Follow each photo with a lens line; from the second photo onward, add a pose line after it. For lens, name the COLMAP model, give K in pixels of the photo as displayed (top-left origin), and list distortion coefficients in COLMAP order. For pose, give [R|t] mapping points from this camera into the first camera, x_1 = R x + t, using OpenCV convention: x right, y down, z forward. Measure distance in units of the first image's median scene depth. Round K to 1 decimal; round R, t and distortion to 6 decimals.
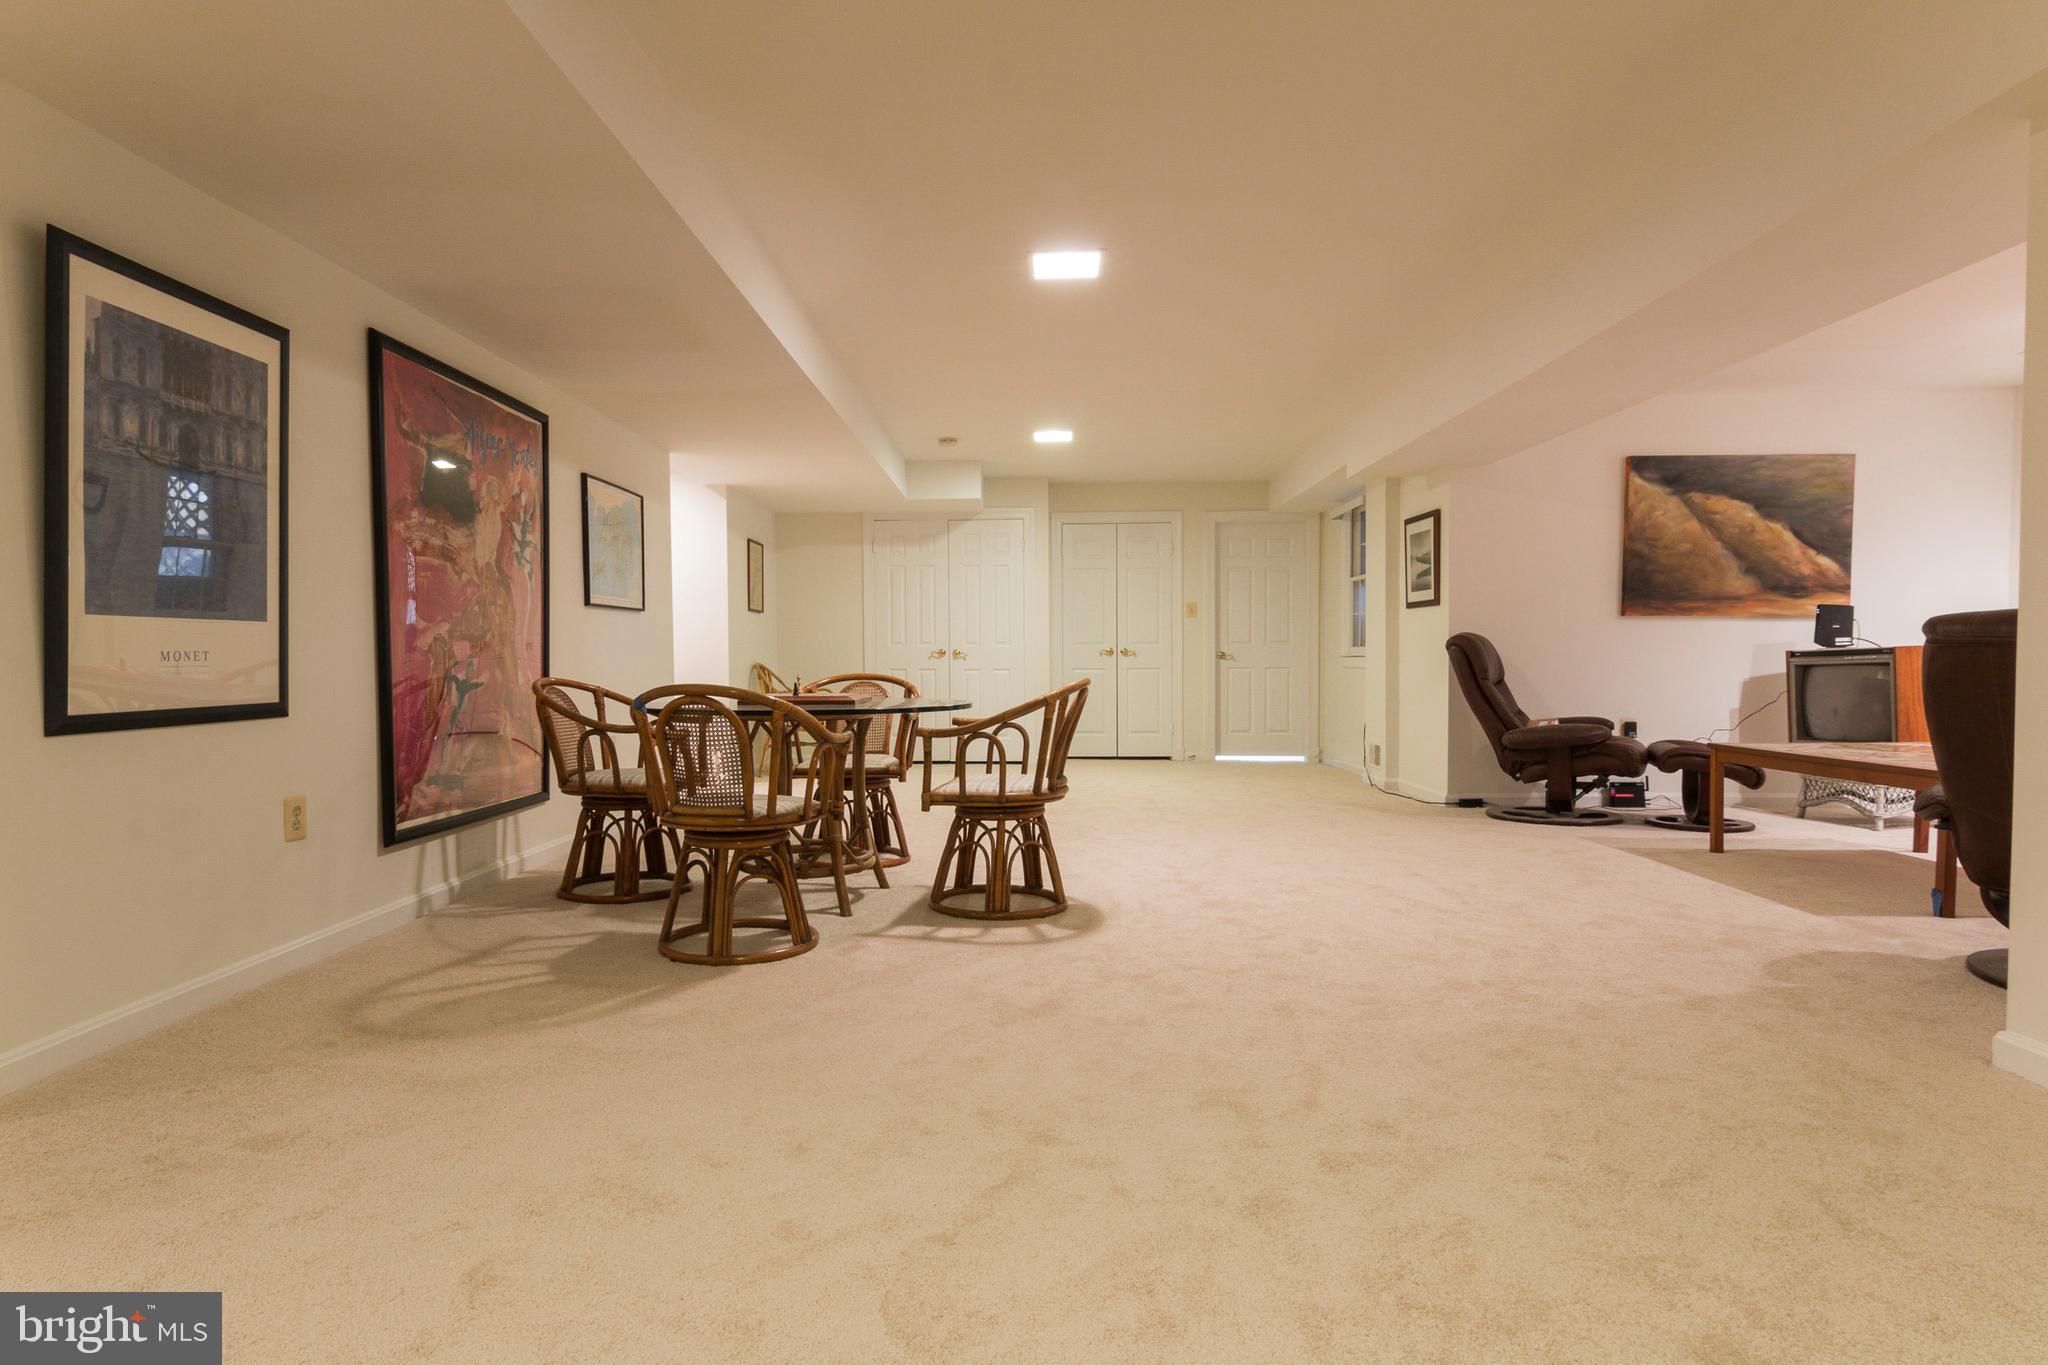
lens RADIAL K [[1102.1, 0, 1022.0], [0, 1102.1, 703.4], [0, 0, 1]] dist [-0.000708, -0.000618]
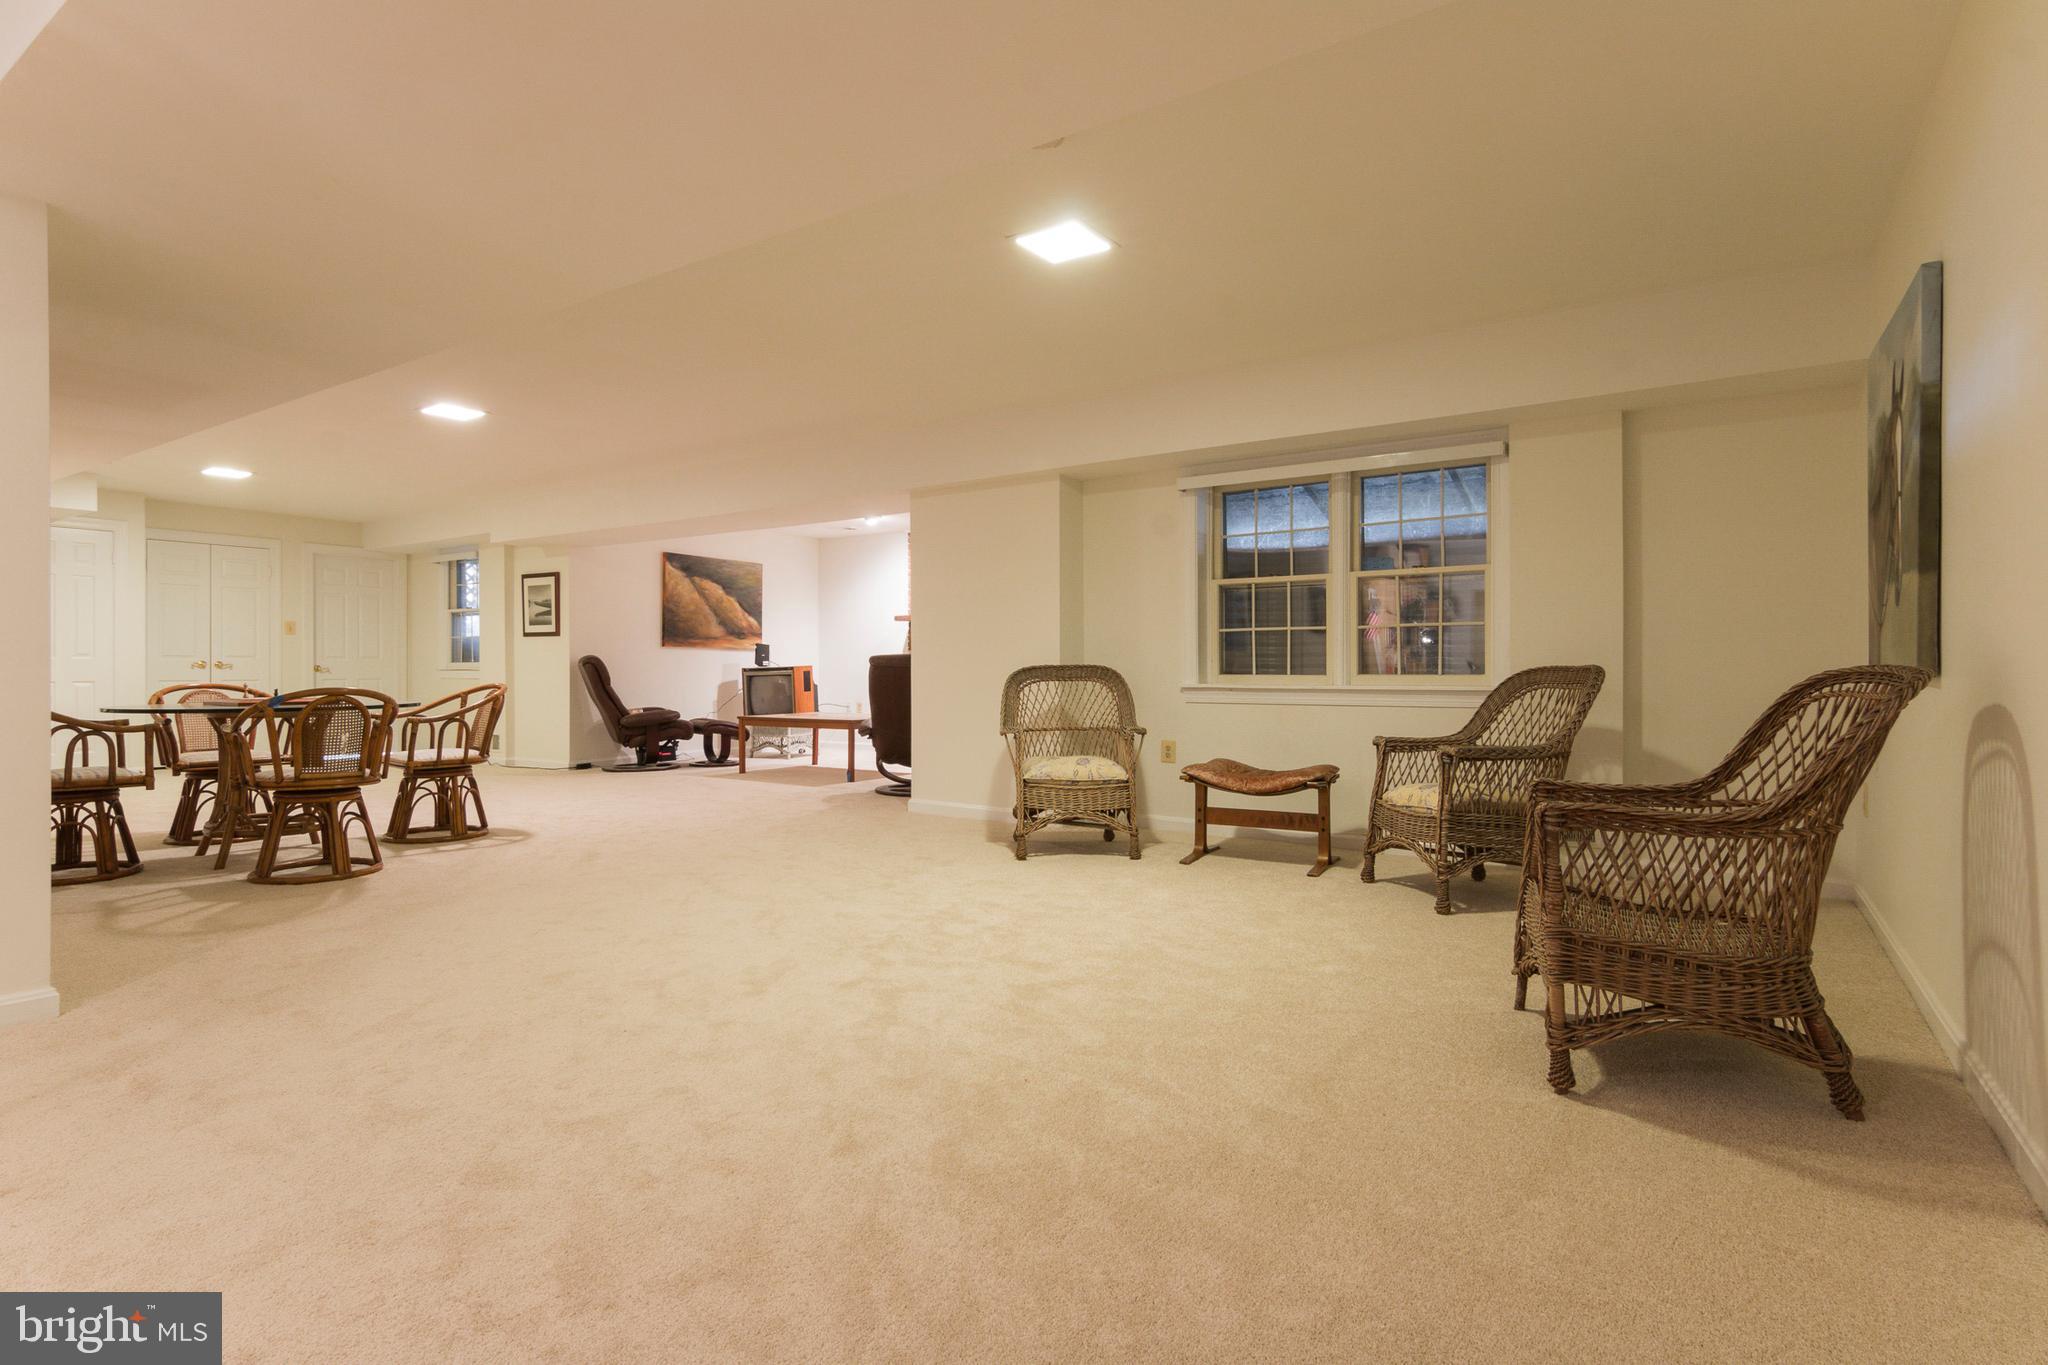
lens RADIAL K [[1031.8, 0, 1022.8], [0, 1031.8, 672.6], [0, 0, 1]] dist [-0.000552, -0.000218]
pose [[0.480035, 0.003014, 0.877244, -0.576092], [0.034362, 0.999162, -0.022237, 0.014107], [-0.876576, 0.040819, 0.479529, -0.231223]]
